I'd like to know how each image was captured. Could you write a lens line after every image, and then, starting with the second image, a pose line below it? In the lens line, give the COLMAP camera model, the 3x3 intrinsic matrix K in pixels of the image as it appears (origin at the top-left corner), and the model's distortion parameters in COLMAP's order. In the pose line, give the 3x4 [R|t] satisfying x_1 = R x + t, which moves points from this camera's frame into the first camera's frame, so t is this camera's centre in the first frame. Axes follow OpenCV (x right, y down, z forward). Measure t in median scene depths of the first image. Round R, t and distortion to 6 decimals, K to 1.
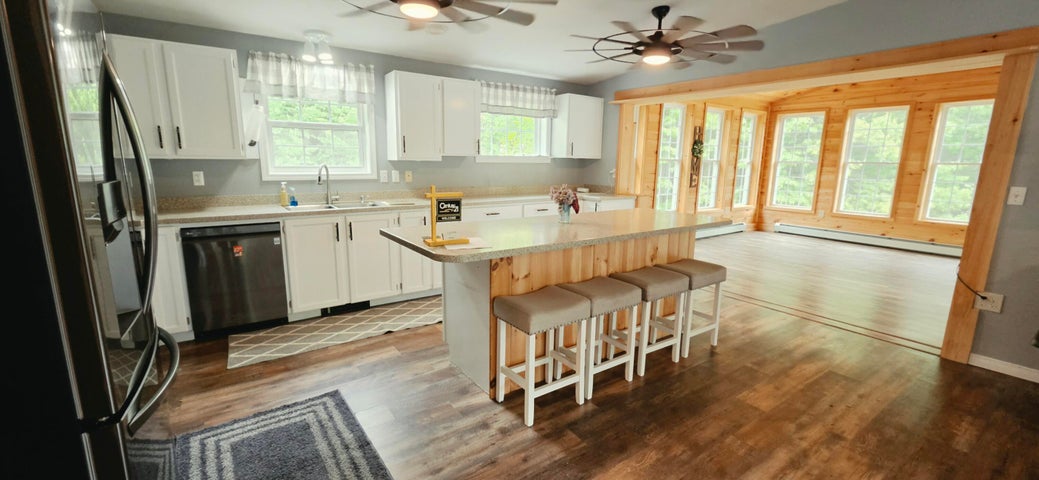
lens RADIAL K [[424.5, 0, 519.5], [0, 424.5, 240.0], [0, 0, 1]] dist [-0.000055, -0.000635]
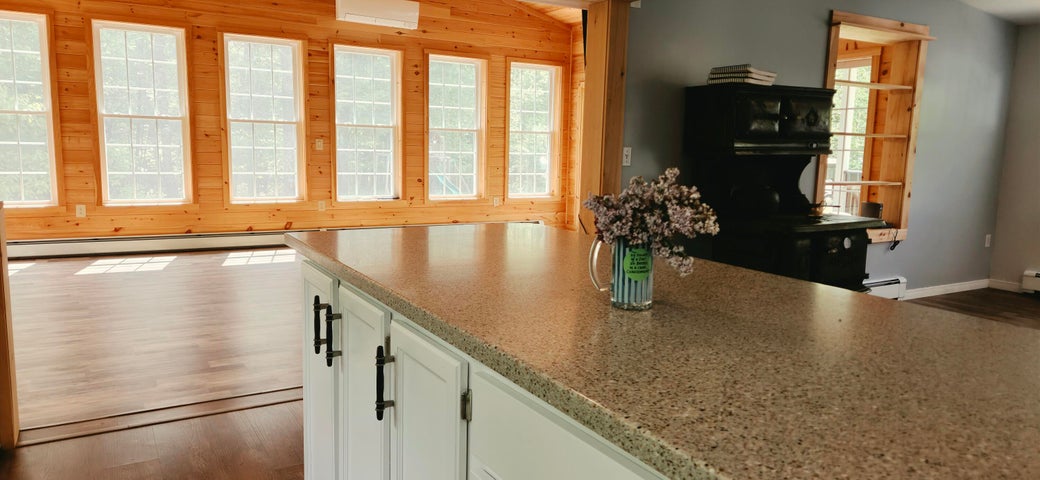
lens RADIAL K [[698.6, 0, 540.2], [0, 698.6, 239.9], [0, 0, 1]] dist [0.079918, -0.091317]
pose [[0.055017, -0.148335, 0.987406, -0.342151], [0.160544, 0.977351, 0.137879, -0.144147], [-0.985494, 0.150937, 0.077585, 0.940370]]
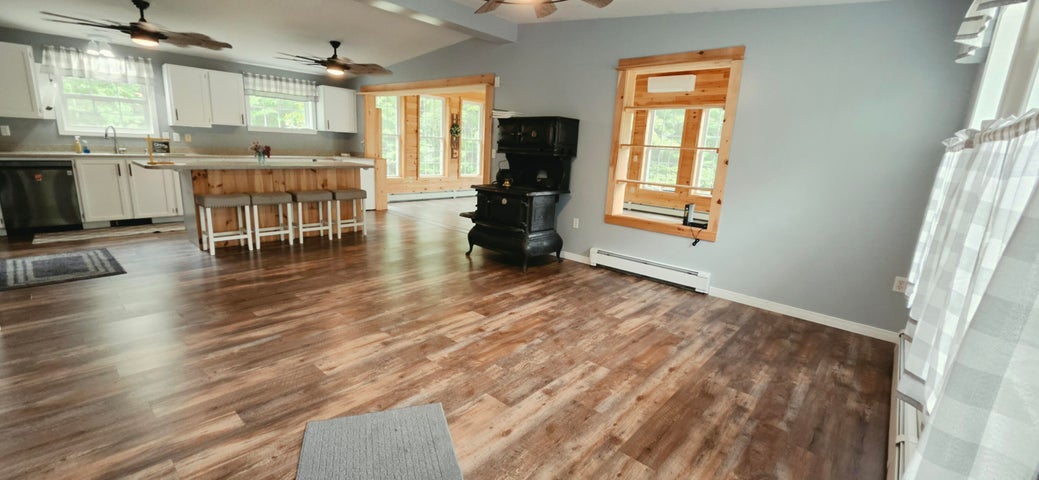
lens RADIAL K [[424.5, 0, 519.5], [0, 424.5, 240.0], [0, 0, 1]] dist [-0.000055, -0.000635]
pose [[0.973727, -0.015638, 0.227179, 0.664919], [0.007210, 0.999256, 0.037880, 0.198310], [-0.227603, -0.035246, 0.973116, -0.879961]]
